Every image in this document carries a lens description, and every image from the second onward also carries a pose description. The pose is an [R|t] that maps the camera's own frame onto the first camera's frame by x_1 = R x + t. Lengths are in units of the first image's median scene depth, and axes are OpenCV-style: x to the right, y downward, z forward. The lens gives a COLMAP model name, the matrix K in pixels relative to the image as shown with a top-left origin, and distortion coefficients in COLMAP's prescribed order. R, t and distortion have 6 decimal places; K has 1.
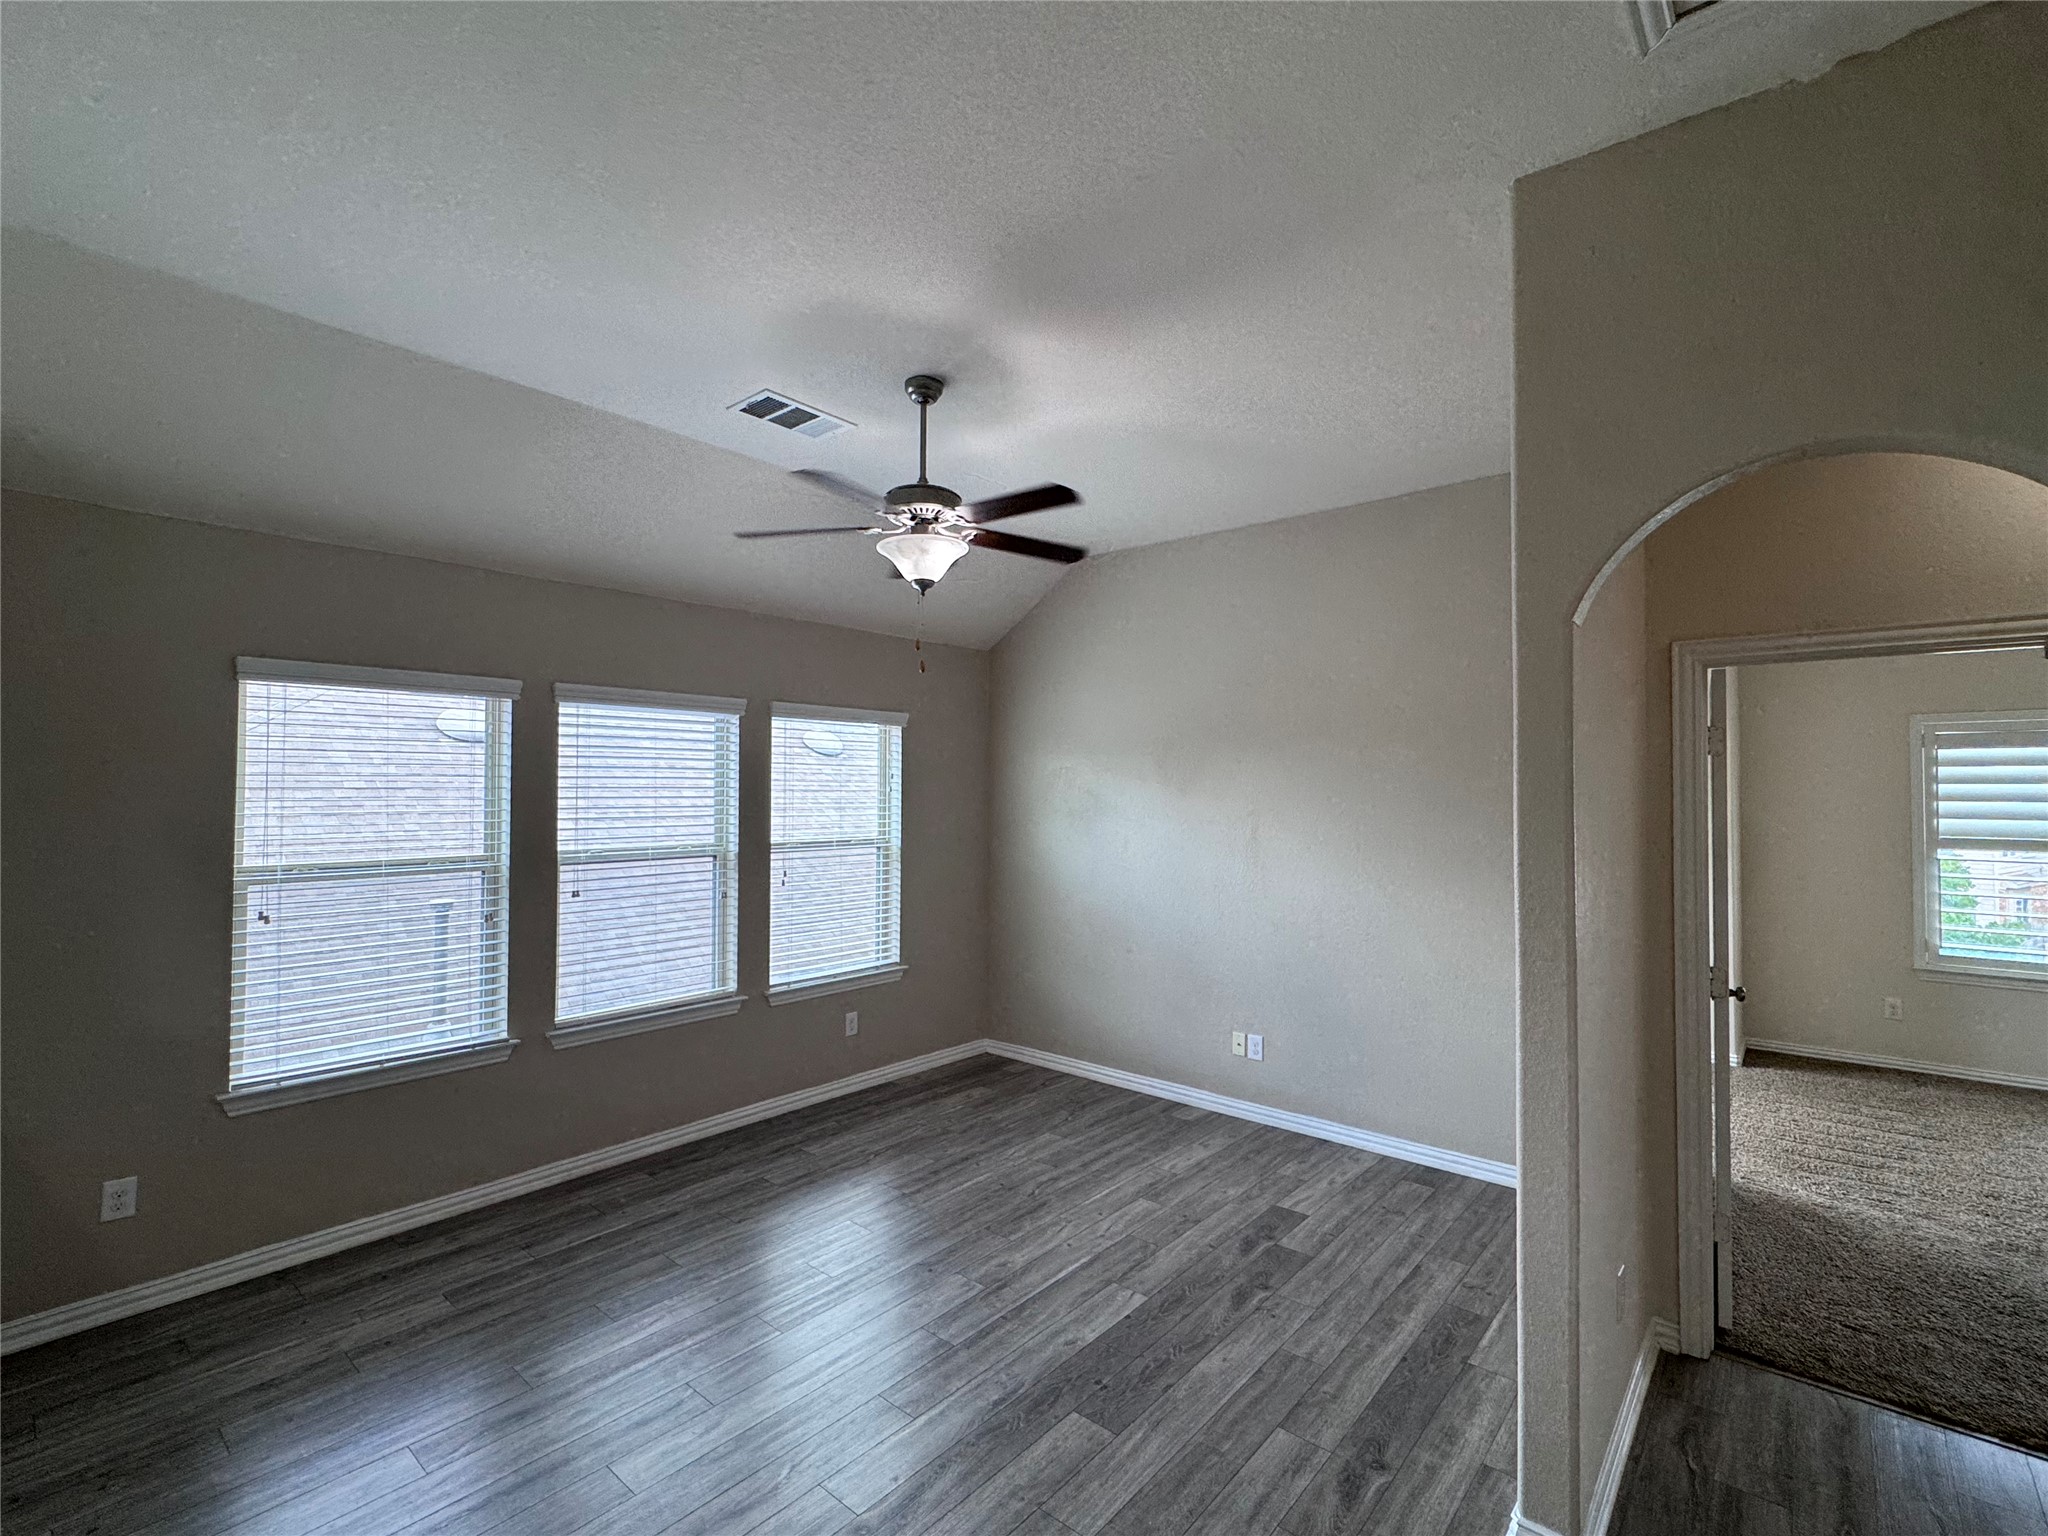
lens RADIAL K [[933.6, 0, 1020.2], [0, 933.6, 774.6], [0, 0, 1]] dist [-0.005470, 0.001414]
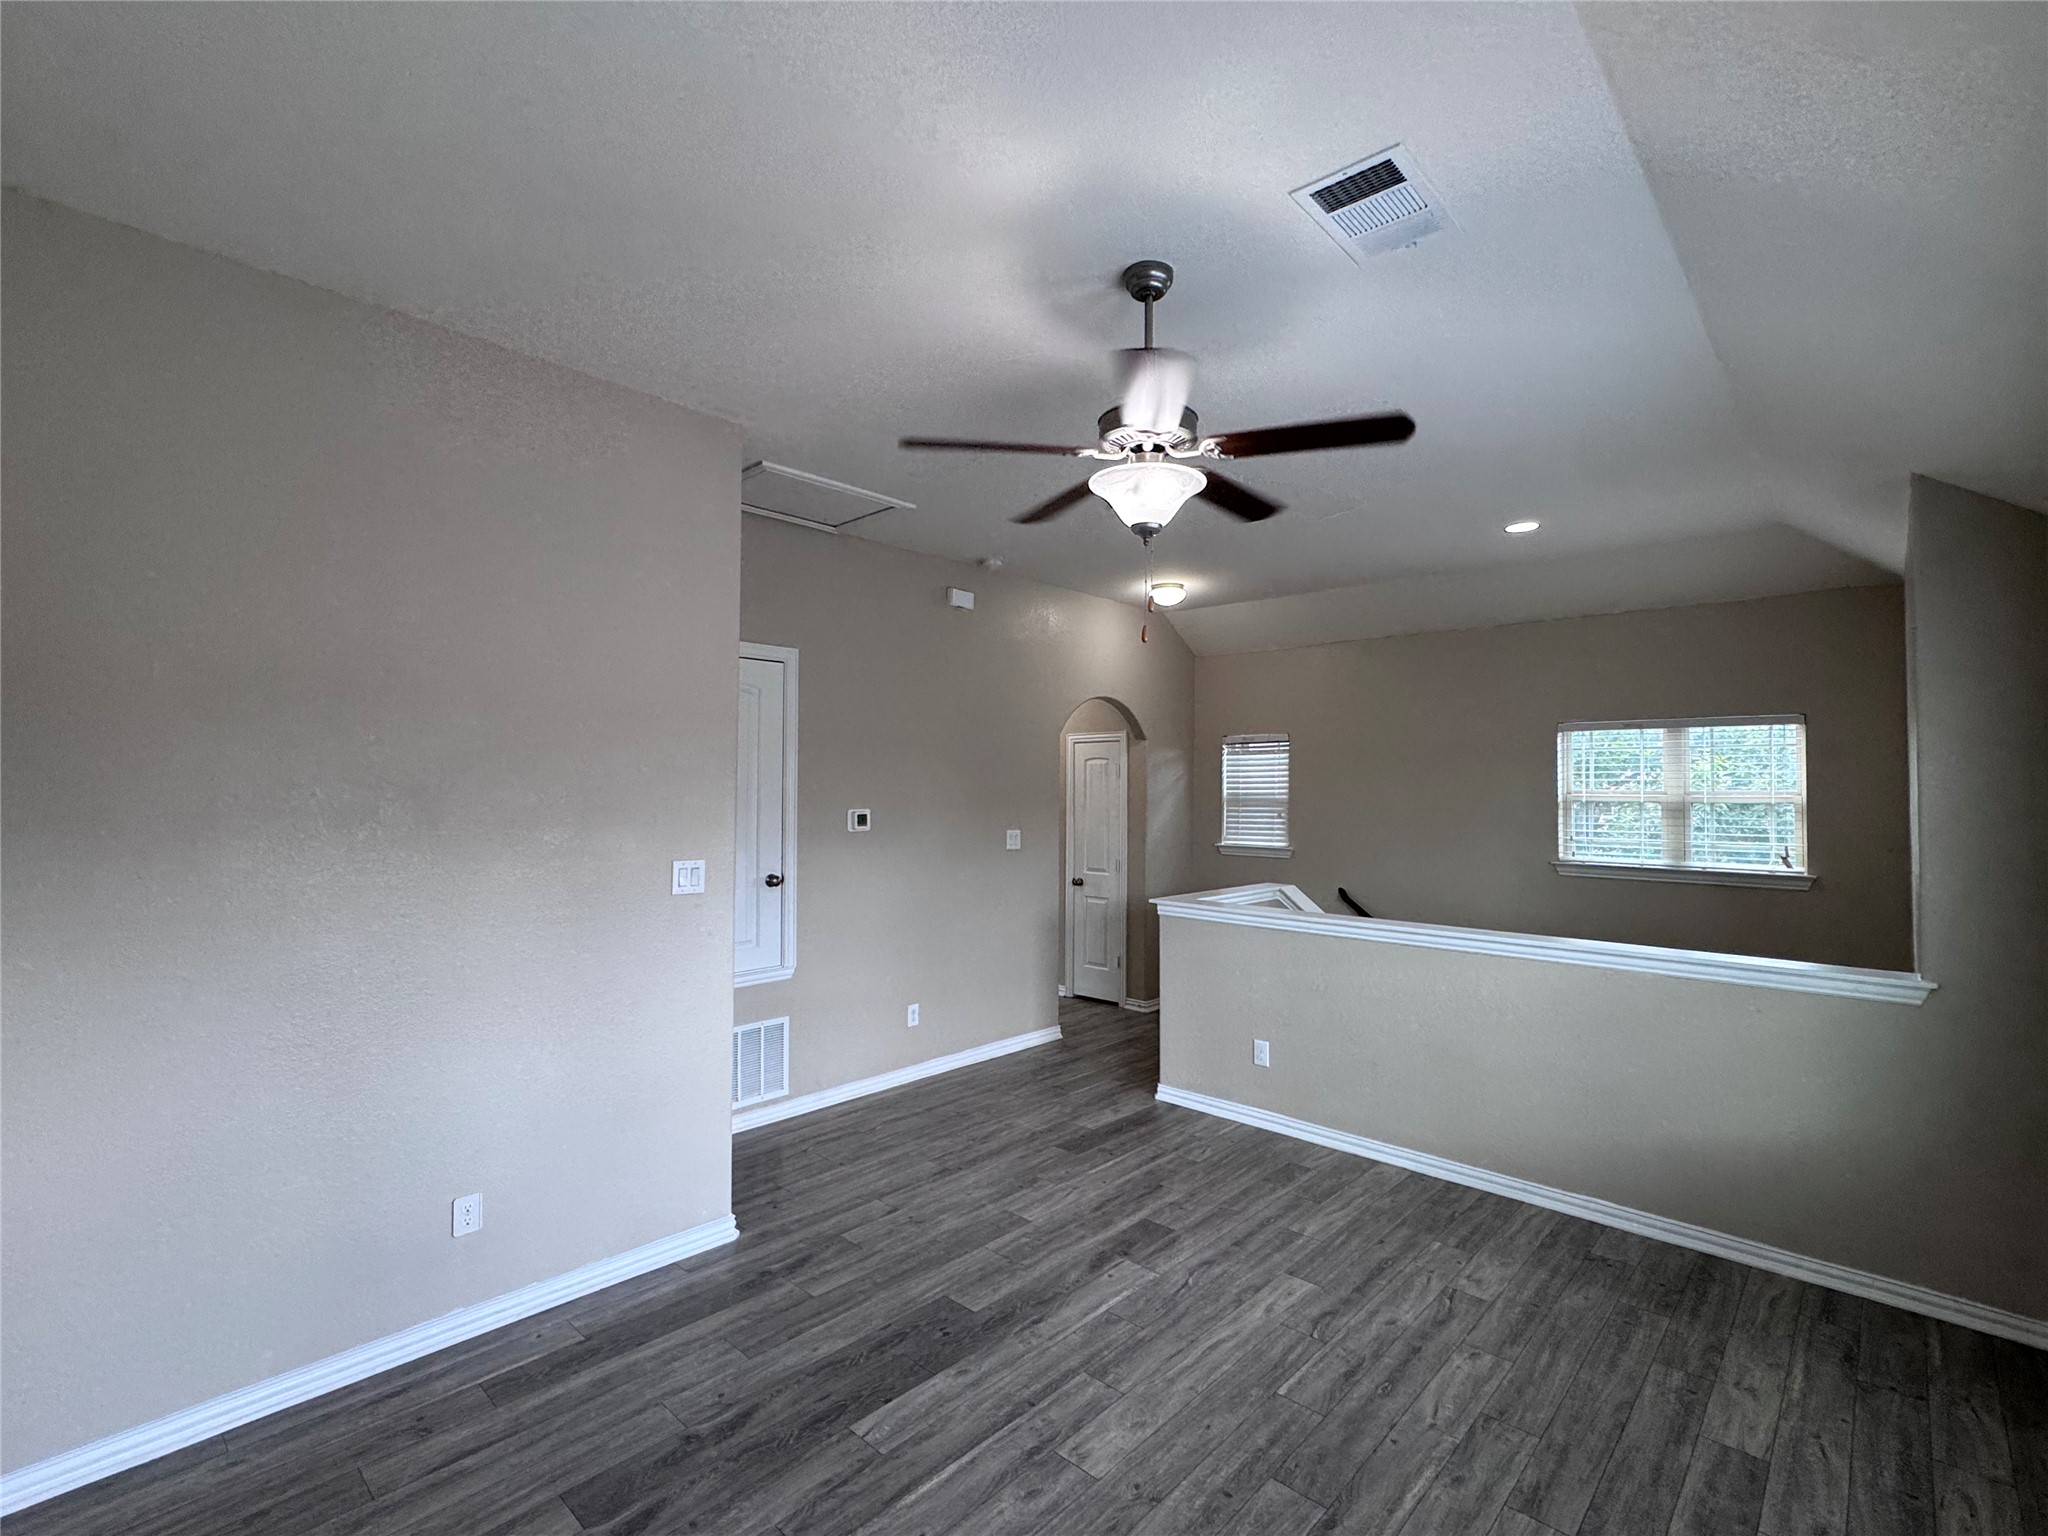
lens RADIAL K [[933.6, 0, 1027.1], [0, 933.6, 775.4], [0, 0, 1]] dist [-0.005470, 0.001414]
pose [[-0.999376, -0.008913, 0.034180, -0.038851], [-0.010021, 0.999425, -0.032384, 0.031222], [-0.033871, -0.032706, -0.998891, 1.966297]]
